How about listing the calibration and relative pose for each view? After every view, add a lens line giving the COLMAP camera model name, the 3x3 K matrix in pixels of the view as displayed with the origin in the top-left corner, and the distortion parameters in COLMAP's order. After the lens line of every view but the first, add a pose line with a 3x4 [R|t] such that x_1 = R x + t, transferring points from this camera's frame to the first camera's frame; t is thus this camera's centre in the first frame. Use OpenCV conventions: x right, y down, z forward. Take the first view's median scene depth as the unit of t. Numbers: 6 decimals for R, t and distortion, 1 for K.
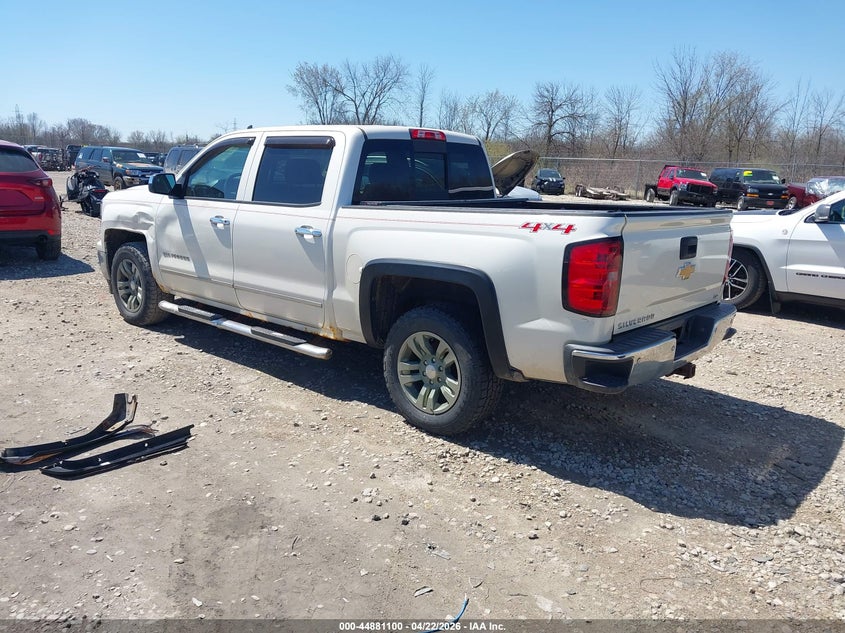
lens RADIAL K [[658.1, 0, 412.0], [0, 658.1, 318.3], [0, 0, 1]] dist [0.120688, -0.157597]
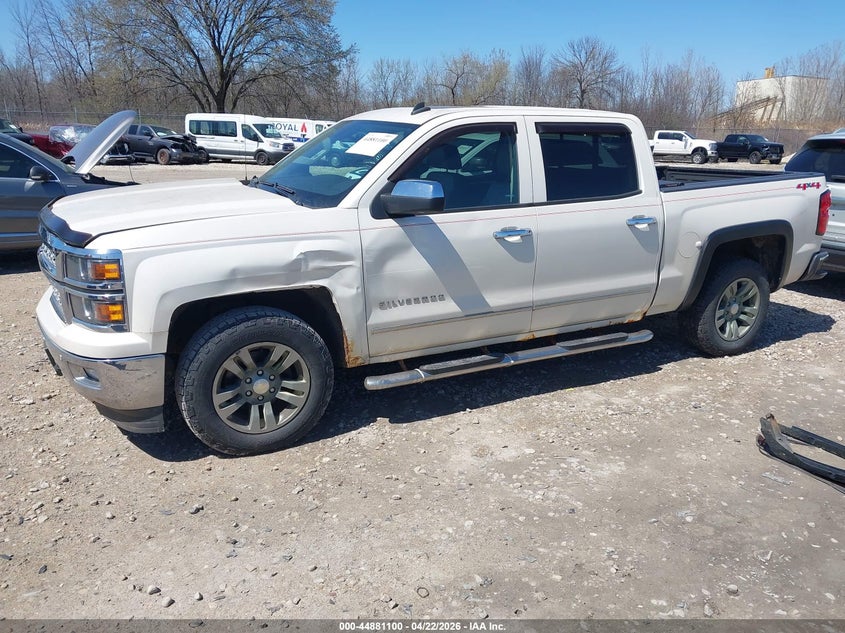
lens RADIAL K [[658.1, 0, 412.0], [0, 658.1, 318.3], [0, 0, 1]] dist [0.120688, -0.157597]
pose [[0.358400, -0.281560, 0.890097, -1.054551], [0.207100, 0.953659, 0.218276, -0.245442], [-0.910307, 0.106109, 0.400102, 0.809357]]
